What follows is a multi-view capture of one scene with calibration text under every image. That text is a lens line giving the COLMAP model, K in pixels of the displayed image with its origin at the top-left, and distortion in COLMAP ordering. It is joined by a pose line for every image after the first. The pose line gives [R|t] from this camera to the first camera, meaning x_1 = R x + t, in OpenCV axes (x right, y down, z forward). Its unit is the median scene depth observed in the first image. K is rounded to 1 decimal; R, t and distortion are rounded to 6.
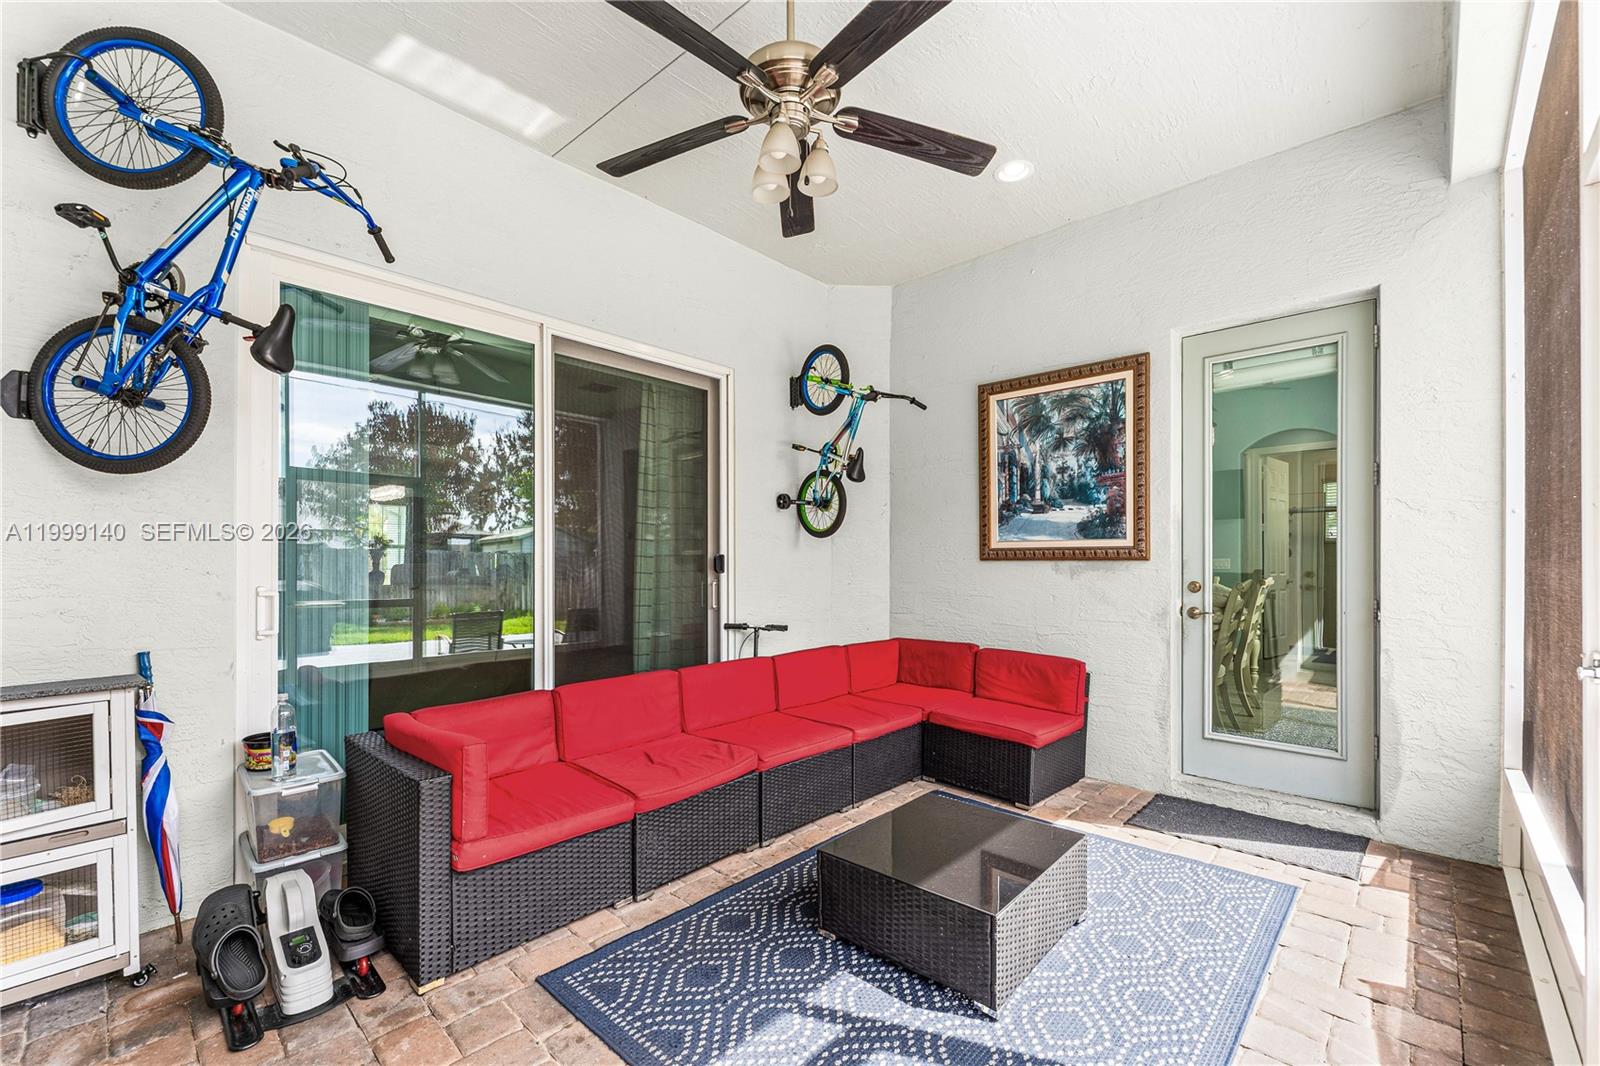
lens RADIAL K [[660.7, 0, 791.8], [0, 660.7, 566.7], [0, 0, 1]] dist [-0.000445, 0.000049]
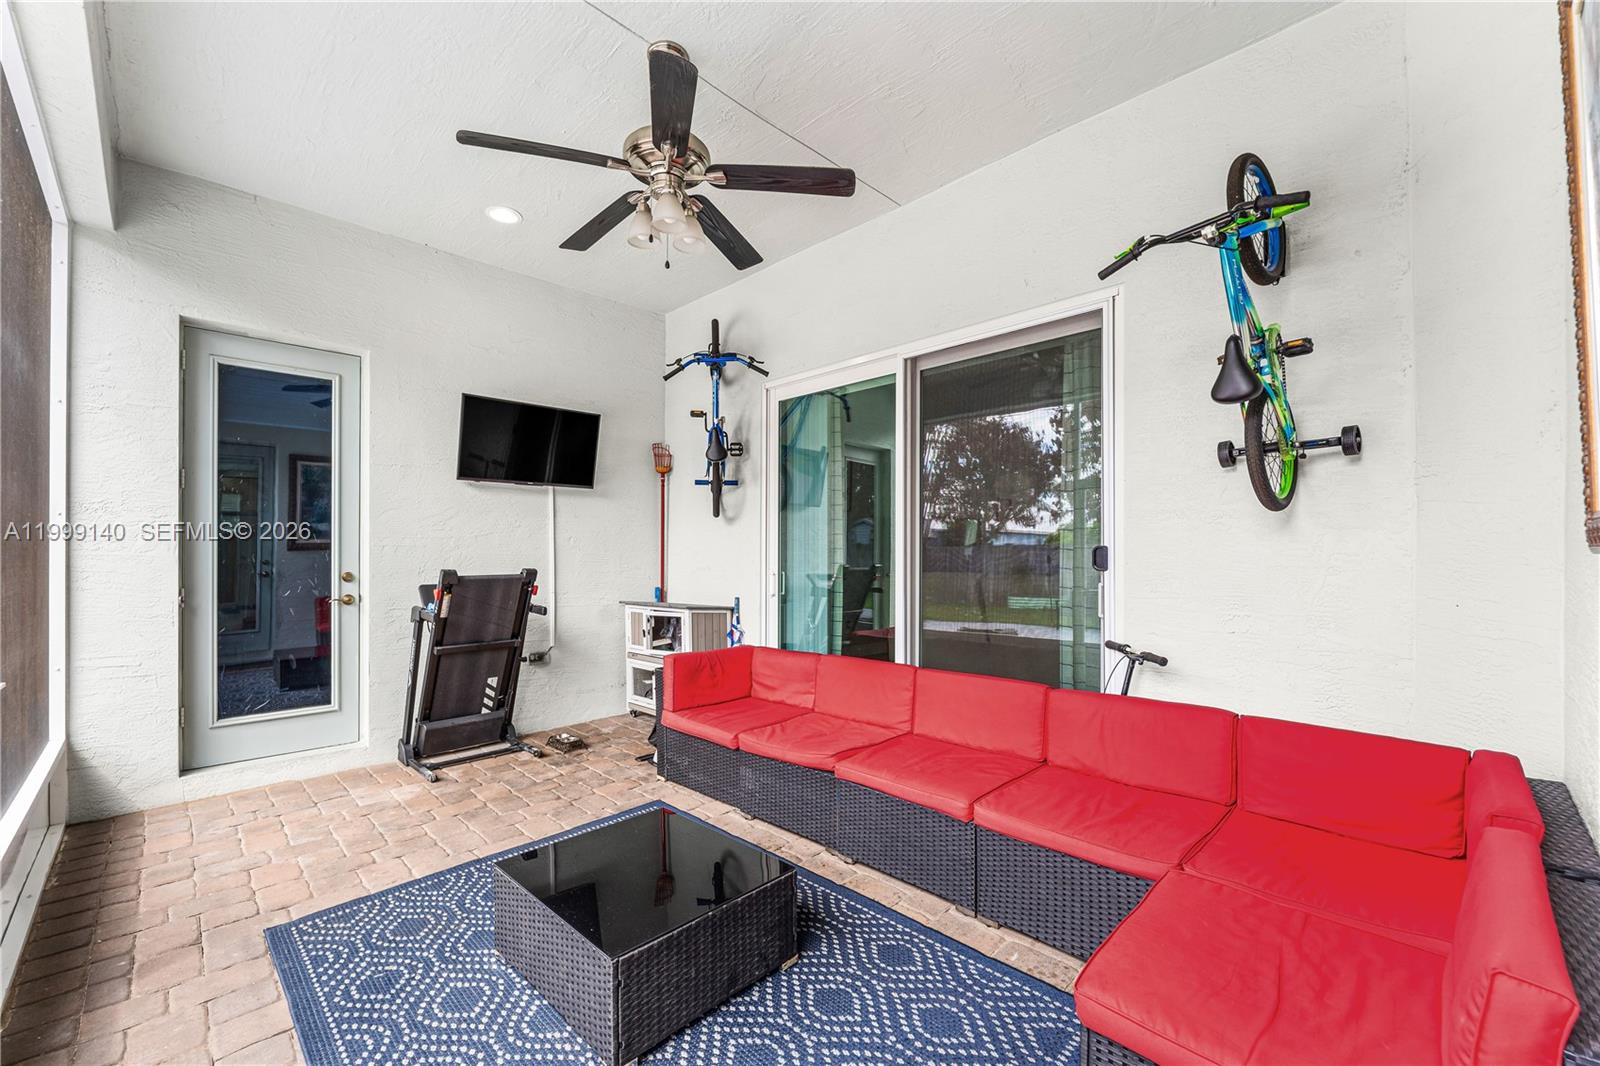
lens RADIAL K [[666.4, 0, 800.0], [0, 666.4, 533.0], [0, 0, 1]] dist [0.001796, 0.000476]
pose [[-0.030824, -0.028041, -0.999131, 0.799465], [-0.008372, 0.999579, -0.027795, -0.010800], [0.999490, 0.007507, -0.031046, 0.845313]]
